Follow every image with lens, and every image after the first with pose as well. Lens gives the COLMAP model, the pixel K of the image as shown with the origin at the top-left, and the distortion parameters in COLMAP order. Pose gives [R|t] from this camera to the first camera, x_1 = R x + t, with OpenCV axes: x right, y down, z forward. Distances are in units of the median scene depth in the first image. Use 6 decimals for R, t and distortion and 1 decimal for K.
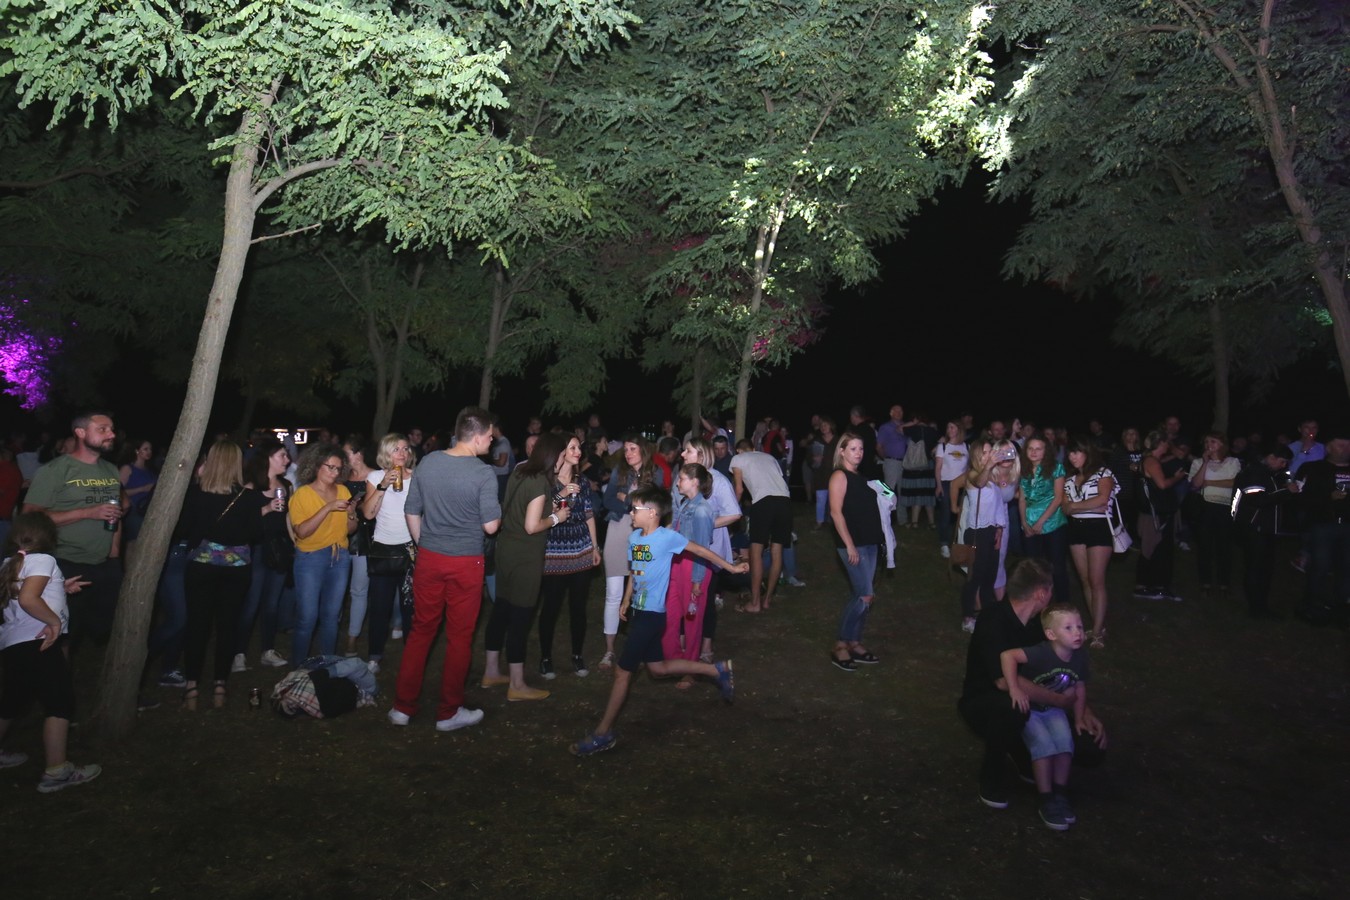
lens RADIAL K [[809.9, 0, 675.0], [0, 809.9, 450.0], [0, 0, 1]] dist [-0.009196, -0.001557]
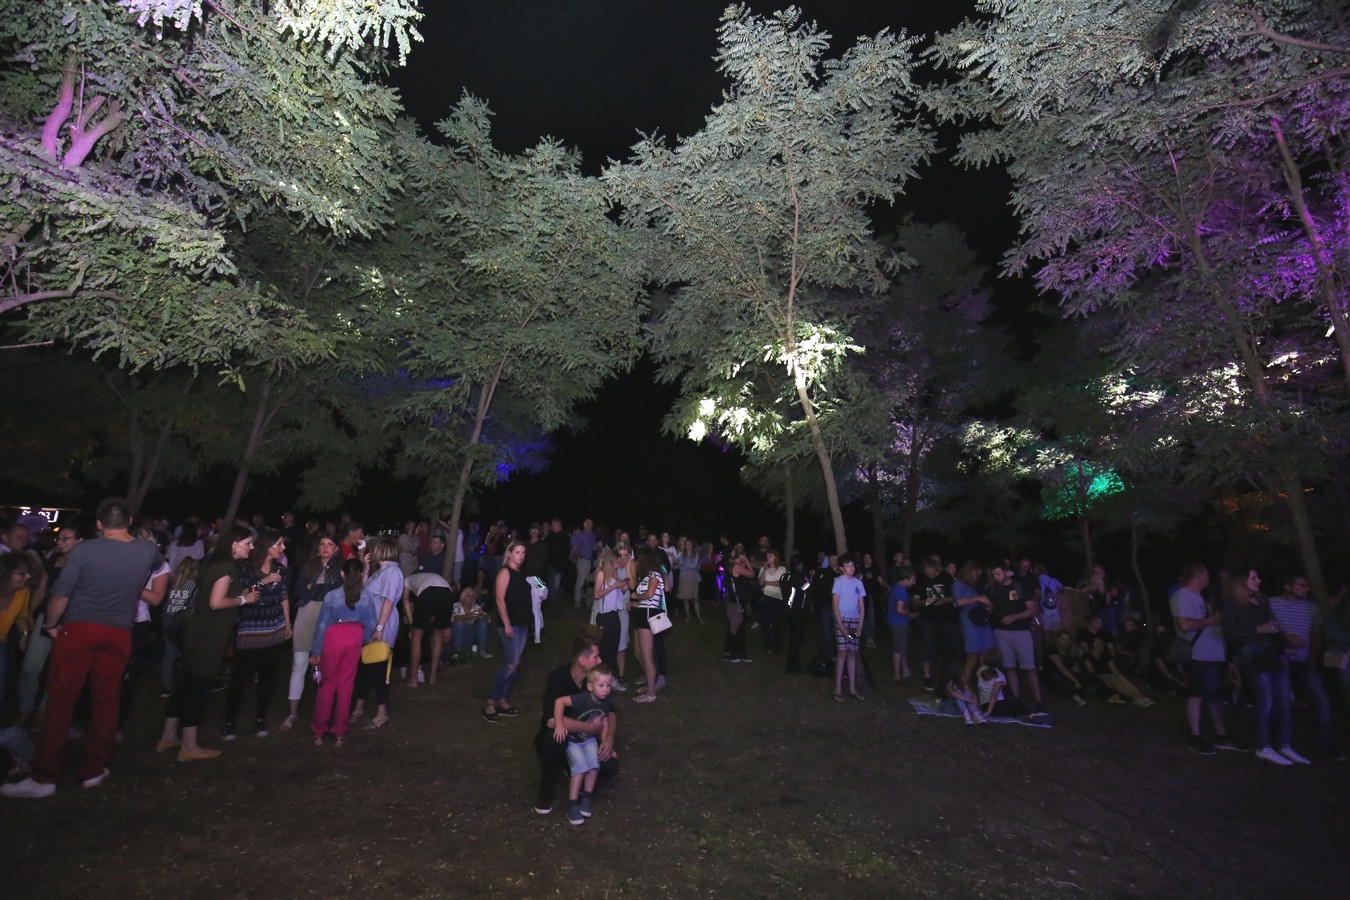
lens RADIAL K [[628.1, 0, 669.8], [0, 628.1, 456.4], [0, 0, 1]] dist [-0.035779, 0.008073]
pose [[0.937097, 0.086942, 0.338068, 0.082703], [-0.036615, 0.987625, -0.152498, -0.009121], [-0.347143, 0.130527, 0.928684, -0.080096]]
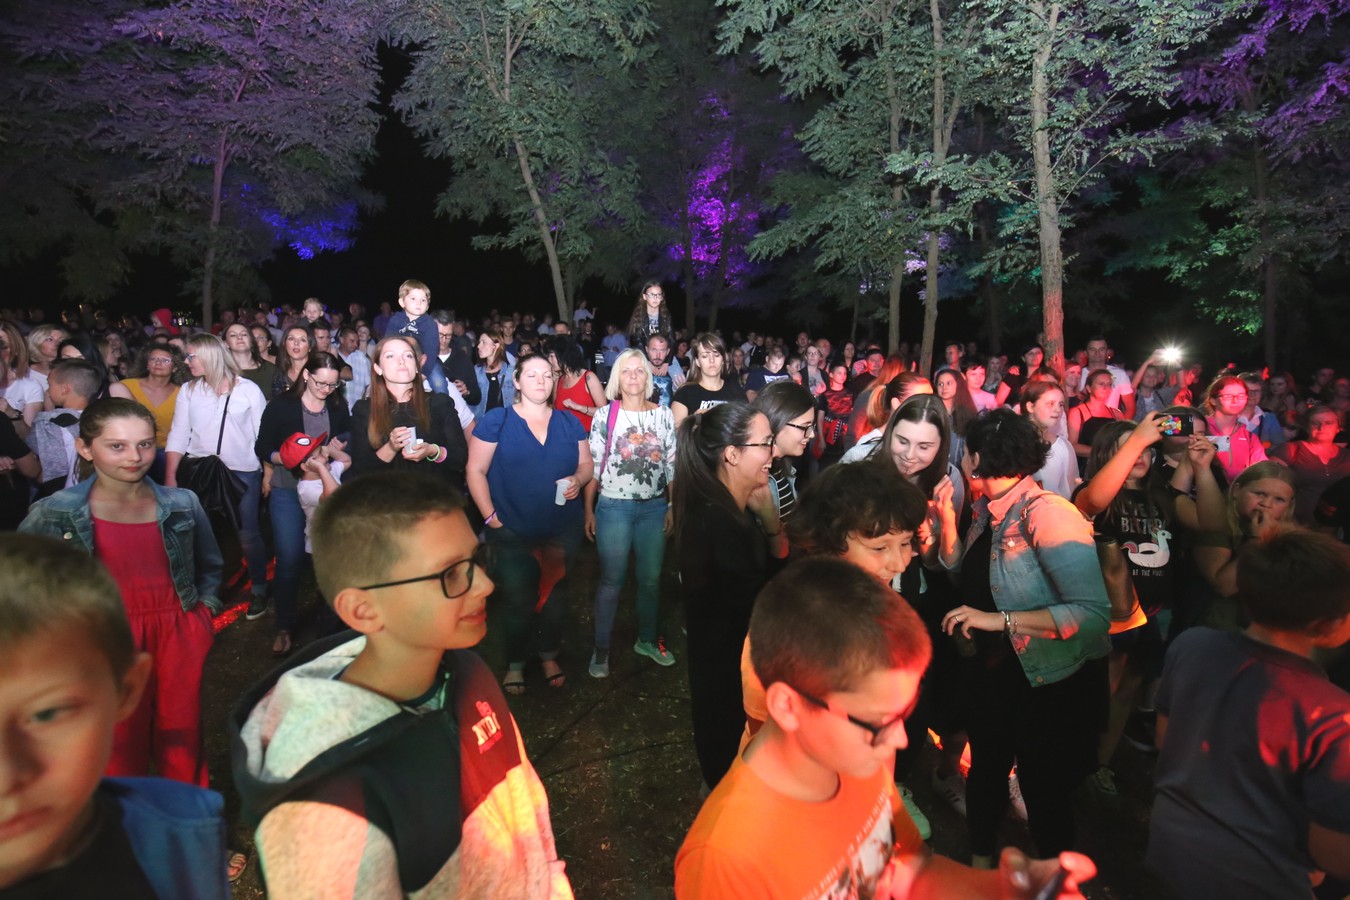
lens RADIAL K [[628.1, 0, 669.8], [0, 628.1, 456.4], [0, 0, 1]] dist [-0.035779, 0.008073]
pose [[0.885163, -0.078585, 0.458597, 0.391099], [-0.015148, 0.980244, 0.197211, -0.025677], [-0.465035, -0.181510, 0.866485, -0.403669]]
